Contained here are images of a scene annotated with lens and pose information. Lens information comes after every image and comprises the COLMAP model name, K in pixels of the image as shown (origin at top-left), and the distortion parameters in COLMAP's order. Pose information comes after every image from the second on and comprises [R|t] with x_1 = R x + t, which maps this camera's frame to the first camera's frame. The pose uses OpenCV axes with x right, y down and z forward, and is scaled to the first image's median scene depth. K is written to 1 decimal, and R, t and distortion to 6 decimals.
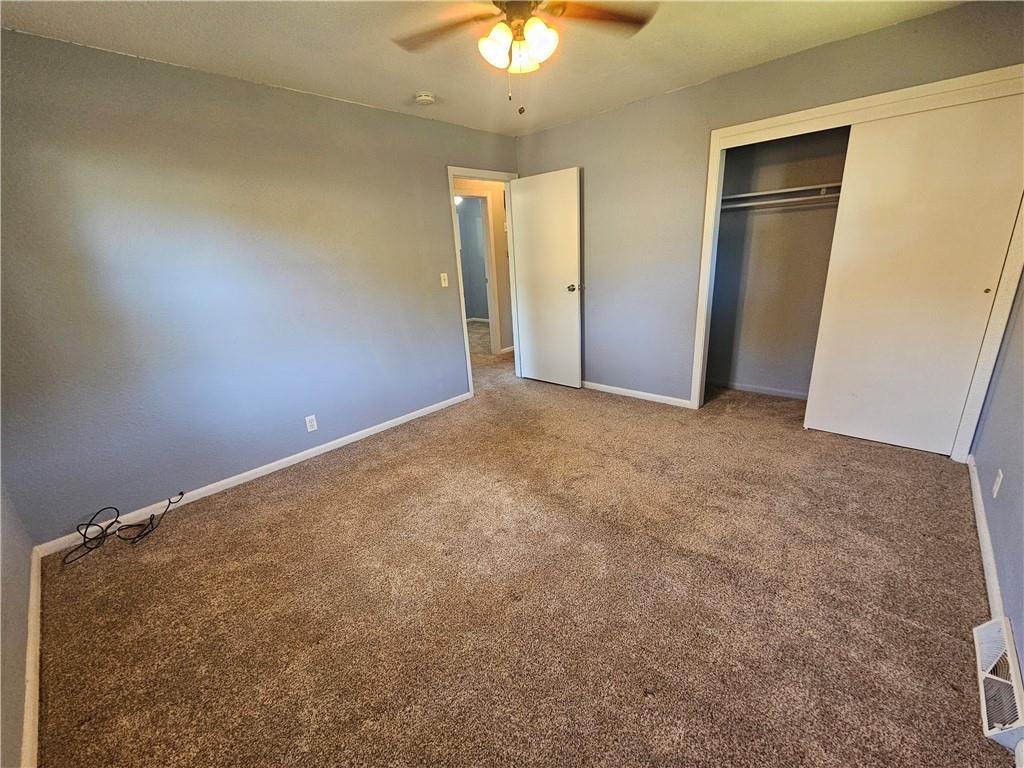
lens RADIAL K [[426.7, 0, 507.2], [0, 426.7, 380.8], [0, 0, 1]] dist [-0.002525, 0.000638]
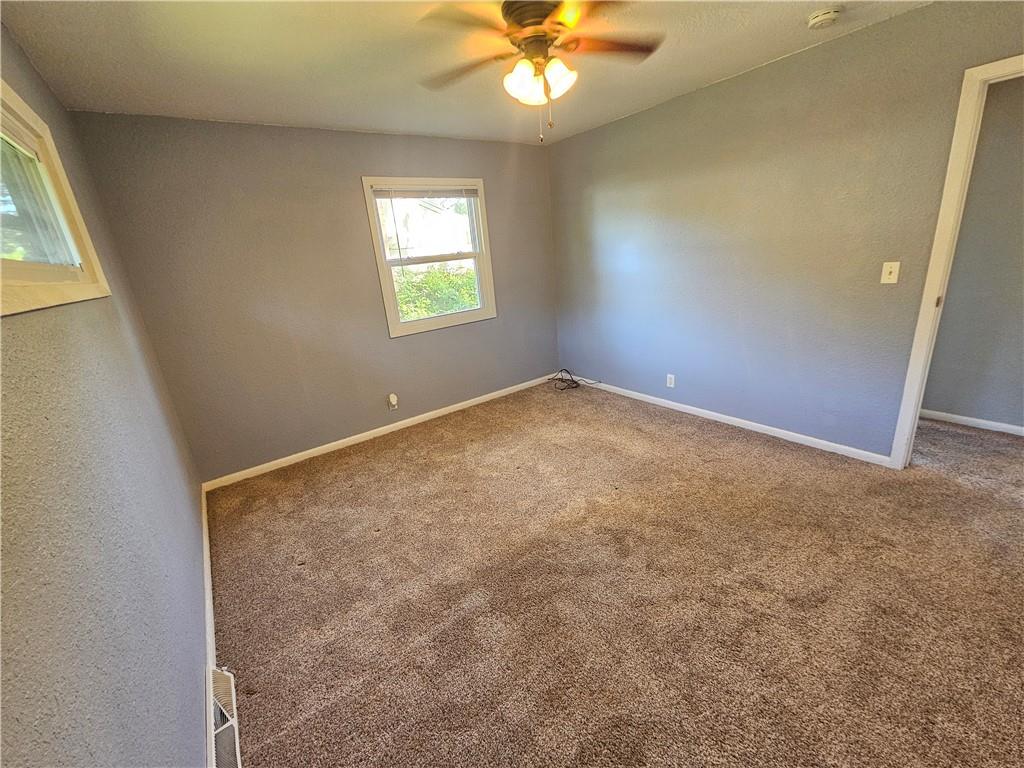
lens RADIAL K [[426.7, 0, 507.4], [0, 426.7, 378.3], [0, 0, 1]] dist [-0.002525, 0.000638]
pose [[-0.180968, 0.356579, -0.916571, 0.670736], [-0.188701, 0.902054, 0.388189, -0.265390], [0.965216, 0.243208, -0.095956, 0.624463]]
